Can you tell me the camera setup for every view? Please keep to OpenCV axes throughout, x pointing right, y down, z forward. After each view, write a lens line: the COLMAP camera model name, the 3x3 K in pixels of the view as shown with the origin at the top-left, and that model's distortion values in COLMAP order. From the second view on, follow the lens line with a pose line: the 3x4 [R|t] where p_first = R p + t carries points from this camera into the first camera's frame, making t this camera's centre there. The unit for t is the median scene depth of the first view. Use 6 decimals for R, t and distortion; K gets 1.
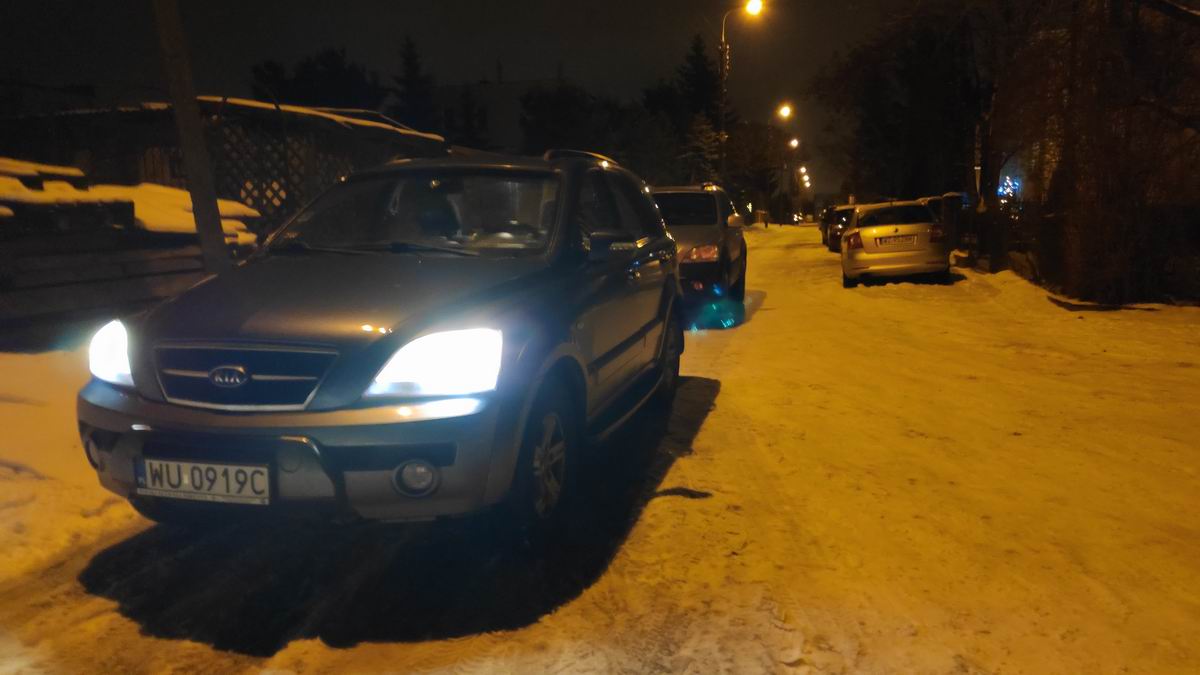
lens RADIAL K [[844.0, 0, 600.0], [0, 844.0, 337.5], [0, 0, 1]] dist [0.043297, -0.068925]
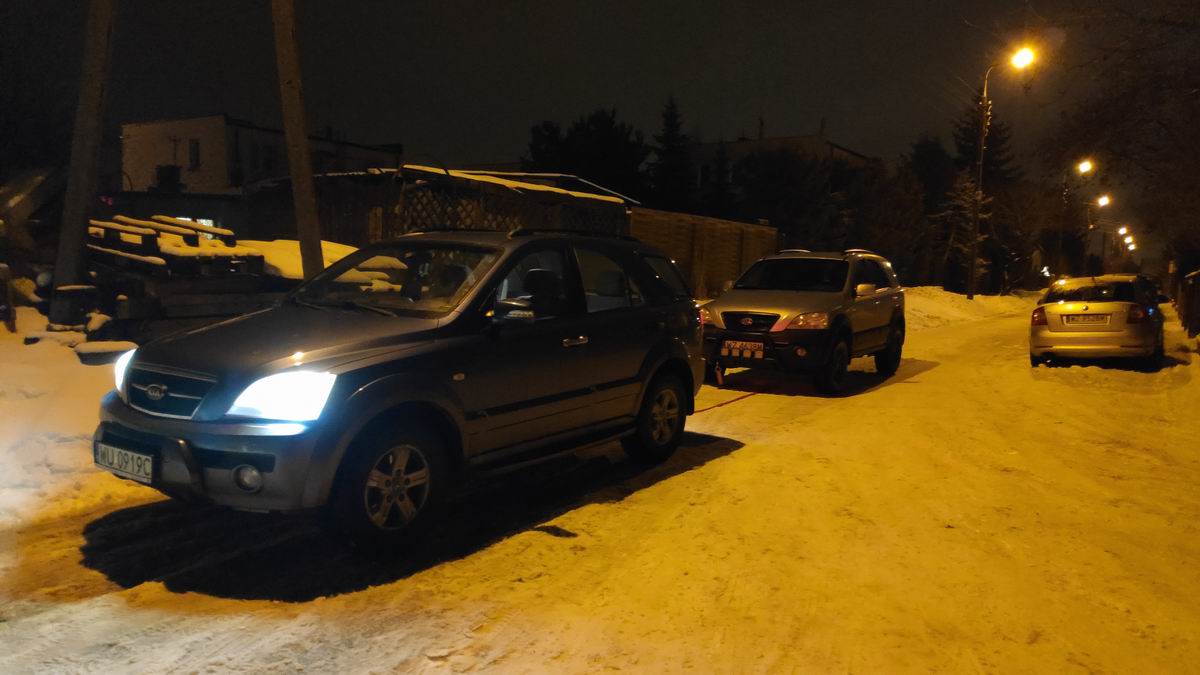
lens RADIAL K [[844.0, 0, 600.0], [0, 844.0, 337.5], [0, 0, 1]] dist [0.043297, -0.068925]
pose [[0.946922, 0.067682, -0.314259, 0.285230], [-0.086034, 0.995281, -0.044883, -0.017831], [0.309738, 0.069538, 0.948276, -0.050061]]
